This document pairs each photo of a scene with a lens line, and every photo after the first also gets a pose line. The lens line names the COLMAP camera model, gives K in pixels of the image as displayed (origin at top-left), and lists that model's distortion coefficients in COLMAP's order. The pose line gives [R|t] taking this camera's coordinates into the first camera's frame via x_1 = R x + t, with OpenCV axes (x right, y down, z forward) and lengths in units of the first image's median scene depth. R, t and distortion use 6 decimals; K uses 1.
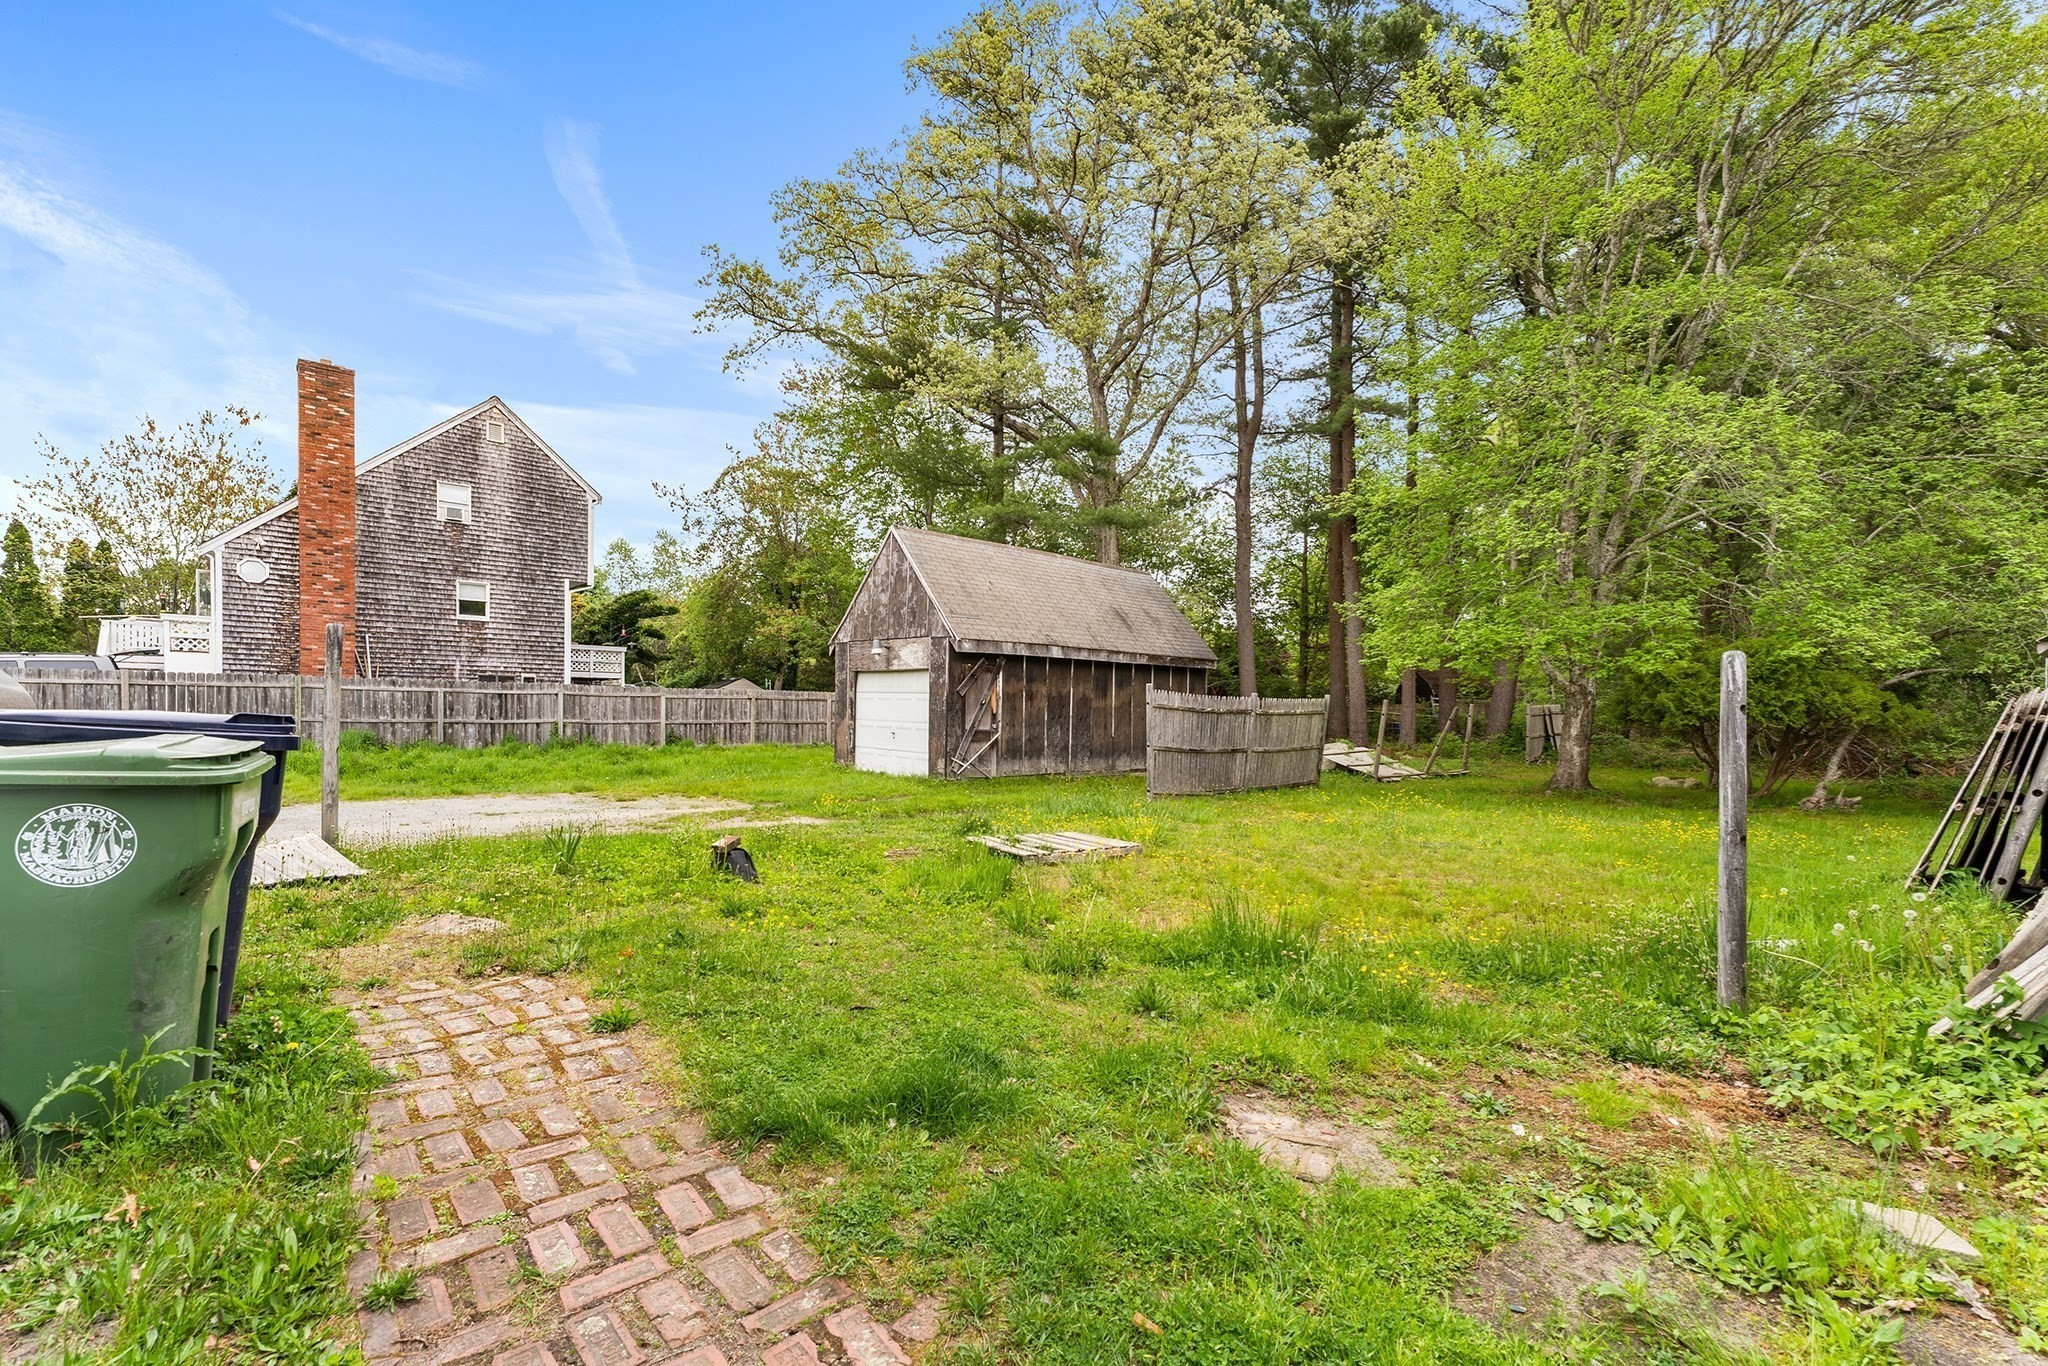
lens RADIAL K [[849.9, 0, 1030.0], [0, 849.9, 702.1], [0, 0, 1]] dist [-0.001242, -0.000657]
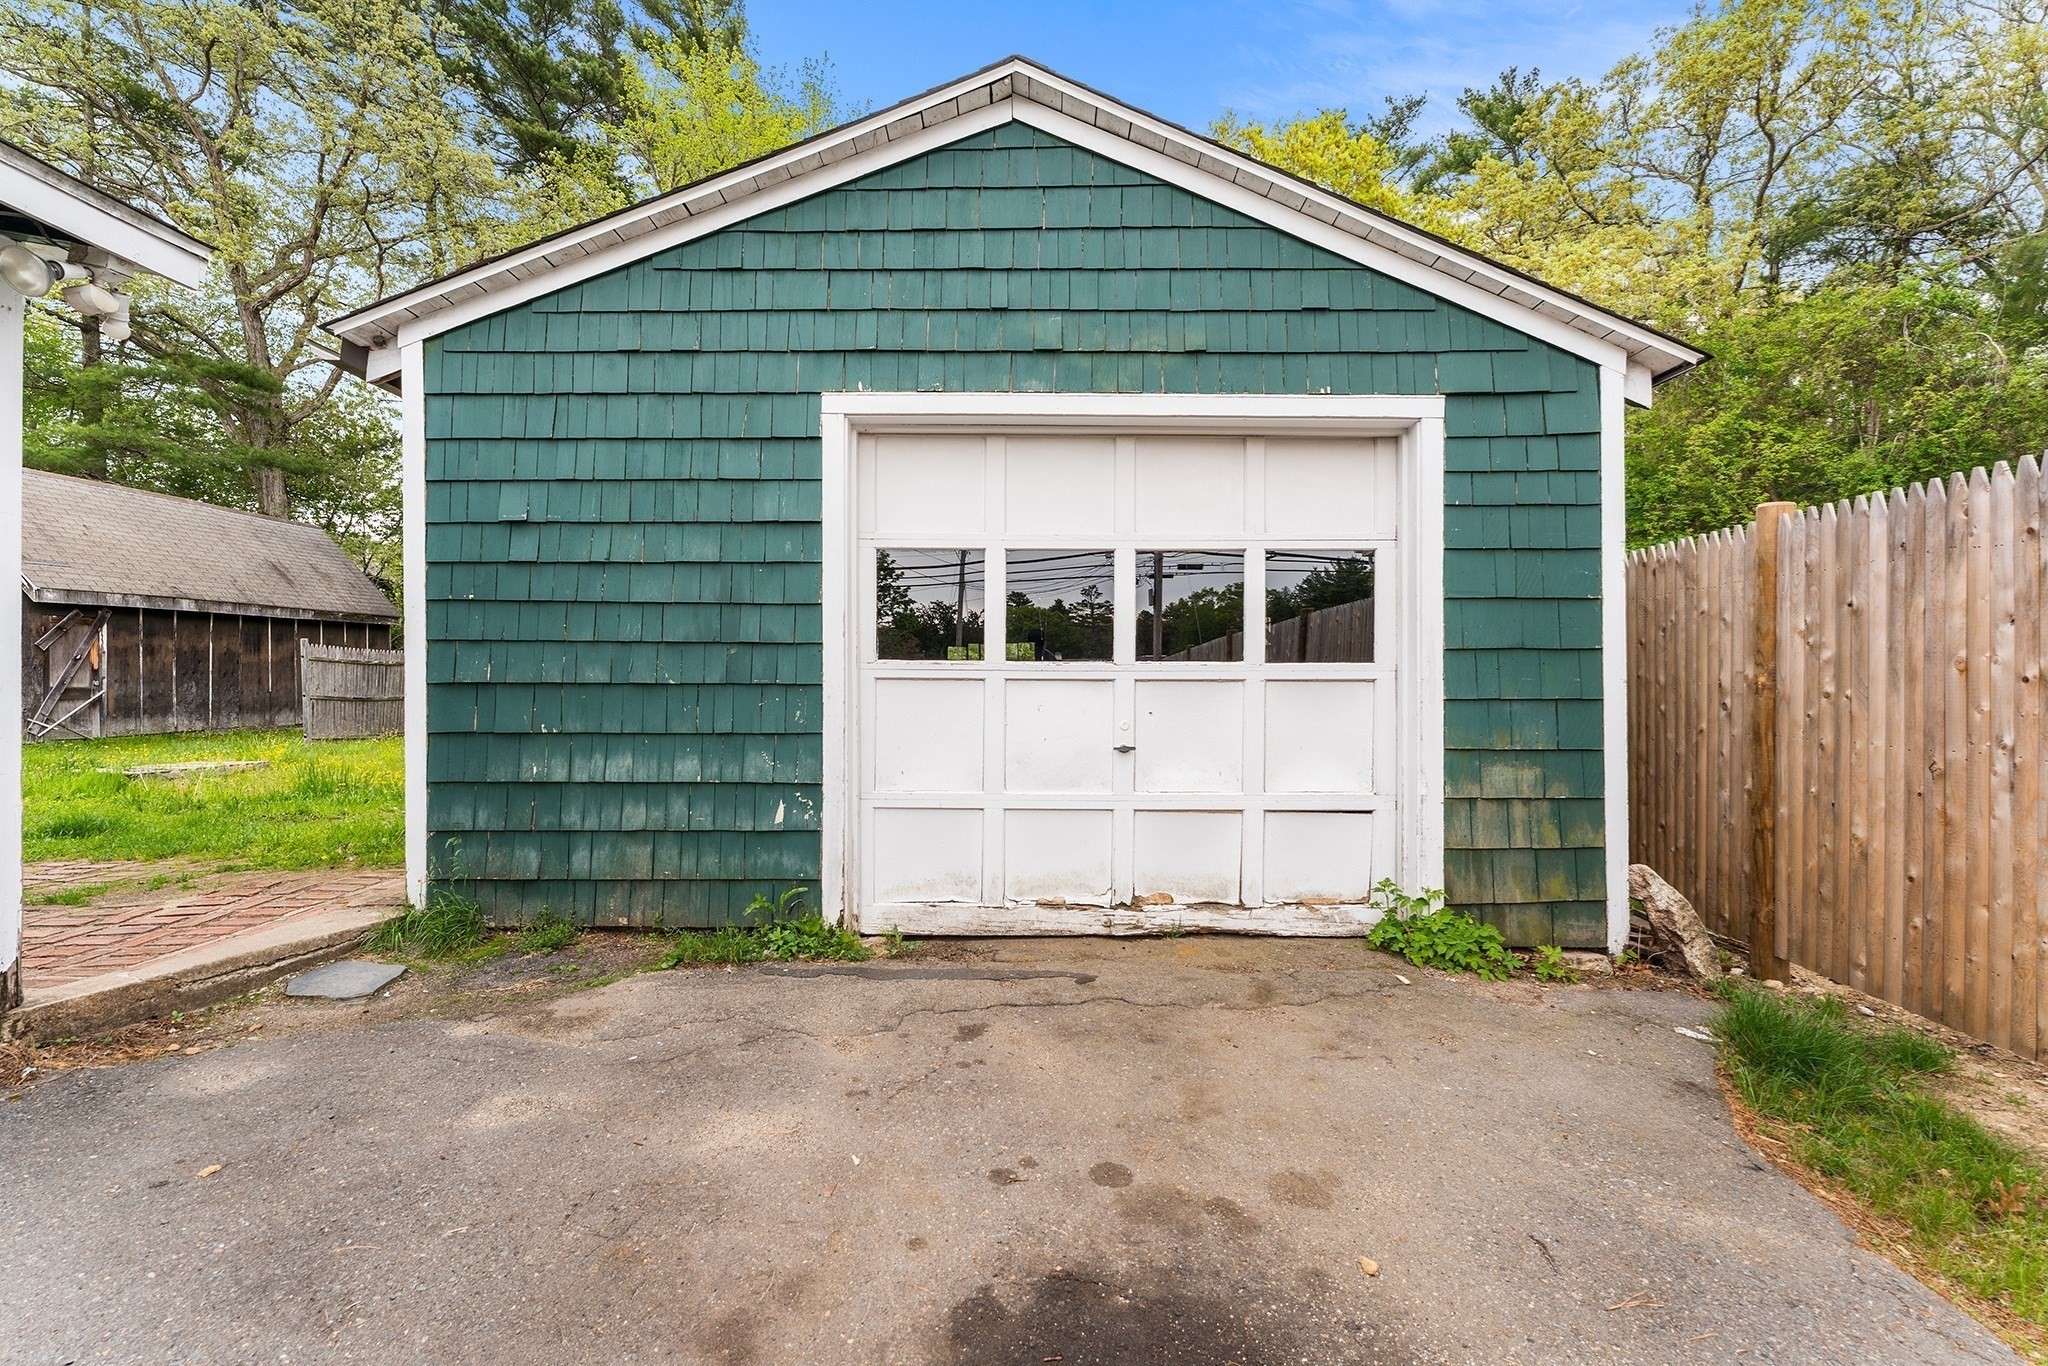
lens RADIAL K [[849.9, 0, 1020.3], [0, 849.9, 667.2], [0, 0, 1]] dist [-0.001242, -0.000657]
pose [[0.700420, -0.016319, 0.713544, 0.004450], [0.009425, 0.999863, 0.013616, 0.006919], [-0.713668, -0.002812, 0.700478, -0.337694]]
